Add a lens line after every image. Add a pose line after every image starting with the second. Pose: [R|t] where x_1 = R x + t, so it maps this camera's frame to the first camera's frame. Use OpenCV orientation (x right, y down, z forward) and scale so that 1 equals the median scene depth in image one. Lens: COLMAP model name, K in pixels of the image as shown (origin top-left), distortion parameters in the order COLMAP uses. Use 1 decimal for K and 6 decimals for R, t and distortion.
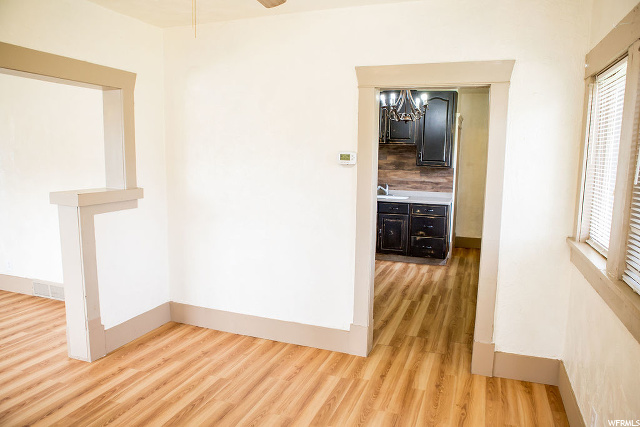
lens RADIAL K [[463.3, 0, 320.0], [0, 463.3, 213.5], [0, 0, 1]] dist [-0.105808, 0.065007]
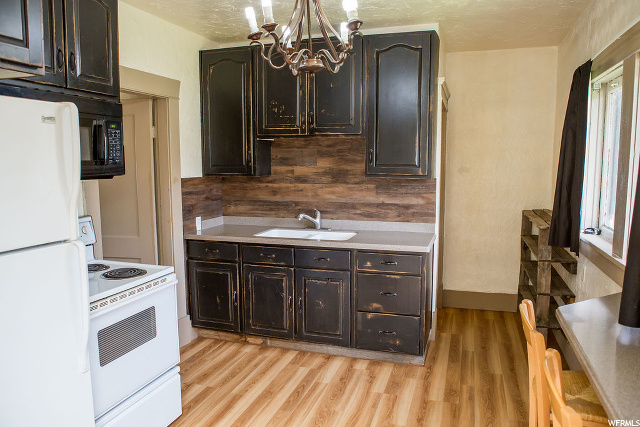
lens RADIAL K [[463.3, 0, 320.0], [0, 463.3, 213.5], [0, 0, 1]] dist [-0.105808, 0.065007]
pose [[0.999340, -0.024992, 0.026352, 0.139392], [0.025464, 0.999518, -0.017736, -0.051169], [-0.025896, 0.018396, 0.999495, 0.461022]]
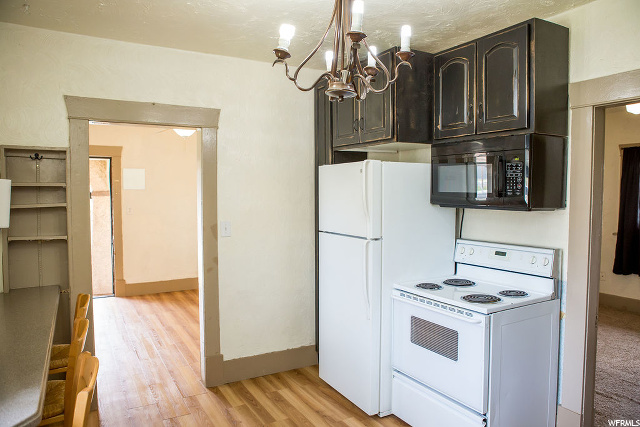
lens RADIAL K [[463.3, 0, 320.0], [0, 463.3, 213.5], [0, 0, 1]] dist [-0.105808, 0.065007]
pose [[-0.642472, 0.020537, -0.766034, 0.404025], [-0.112995, 0.986175, 0.121208, -0.124737], [0.757933, 0.164431, -0.631269, 1.019926]]
